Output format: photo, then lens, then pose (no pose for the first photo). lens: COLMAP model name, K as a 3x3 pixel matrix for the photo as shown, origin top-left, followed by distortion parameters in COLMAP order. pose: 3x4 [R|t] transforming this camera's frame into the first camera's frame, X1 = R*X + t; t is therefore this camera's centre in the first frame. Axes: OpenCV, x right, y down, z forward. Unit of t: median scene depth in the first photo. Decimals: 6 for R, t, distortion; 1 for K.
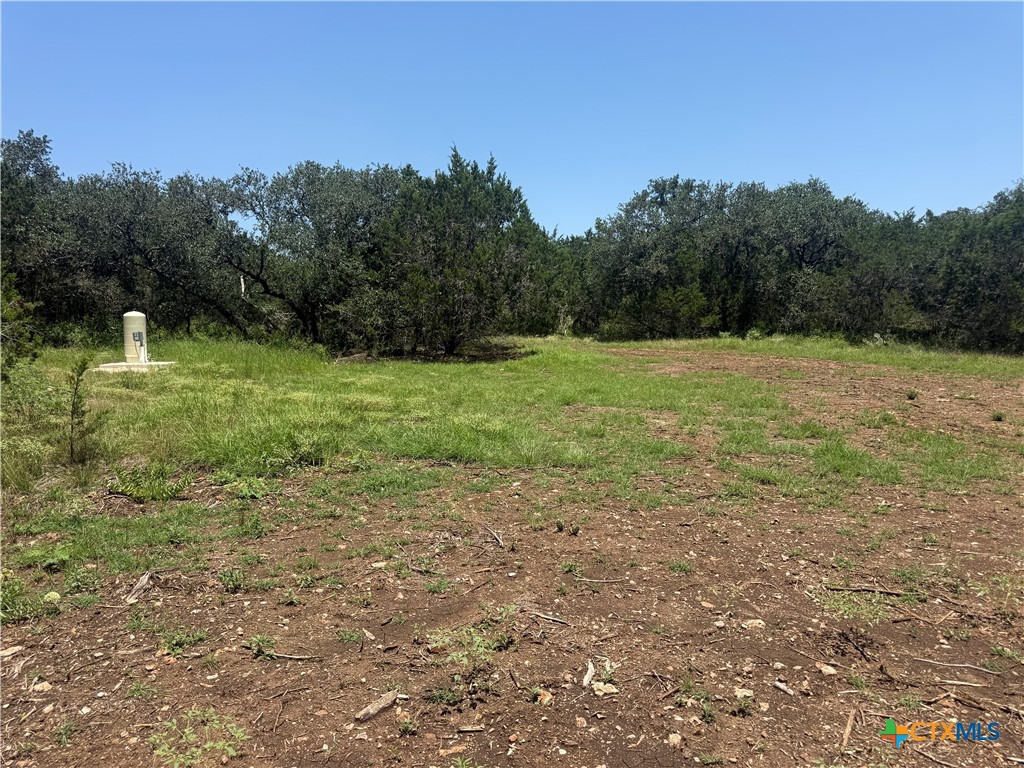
lens RADIAL K [[729.5, 0, 513.5], [0, 729.5, 382.0], [0, 0, 1]] dist [0.000674, -0.002543]
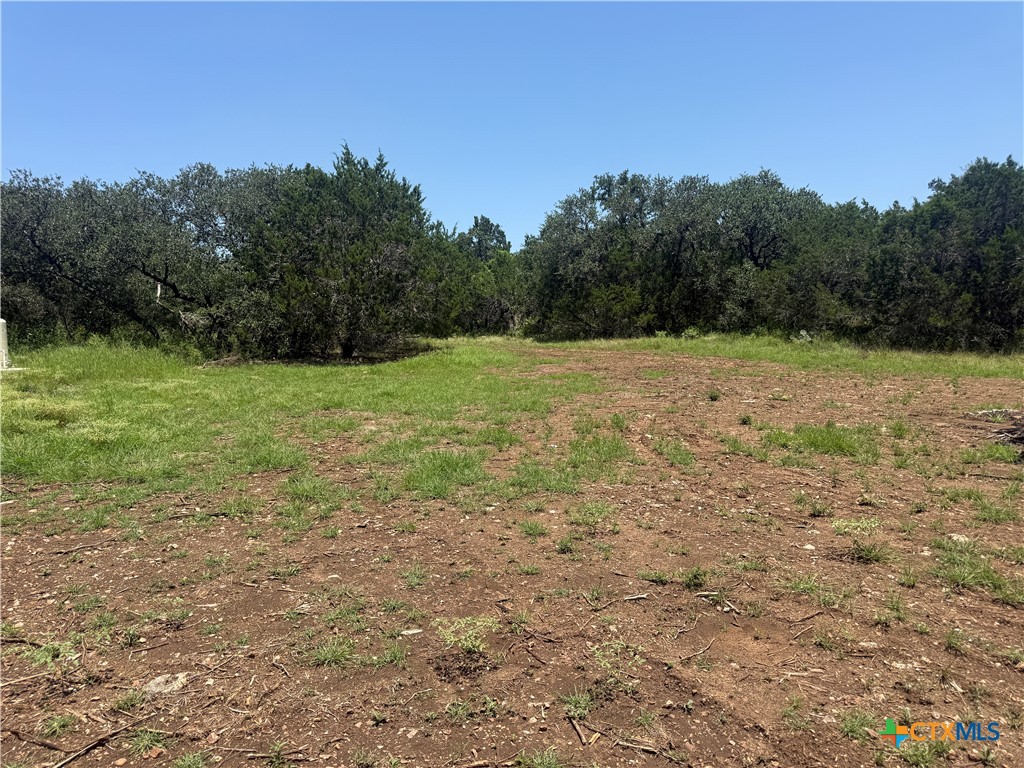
lens RADIAL K [[729.5, 0, 513.5], [0, 729.5, 382.0], [0, 0, 1]] dist [0.000674, -0.002543]
pose [[0.998730, -0.009246, -0.049525, 0.145199], [0.009034, 0.999949, -0.004489, 0.001301], [0.049564, 0.004036, 0.998763, 0.028806]]
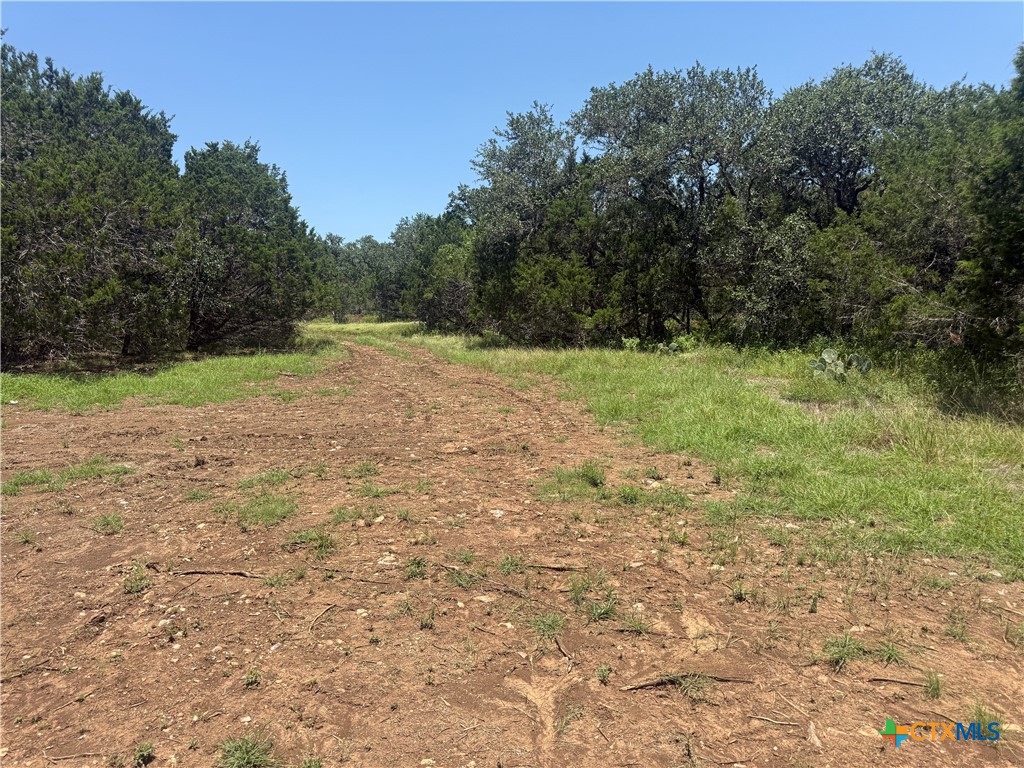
lens RADIAL K [[729.5, 0, 513.5], [0, 729.5, 382.0], [0, 0, 1]] dist [0.000674, -0.002543]
pose [[0.943040, 0.037928, -0.330511, 0.396118], [-0.037969, 0.999259, 0.006333, -0.037187], [0.330506, 0.006577, 0.943781, 0.465615]]
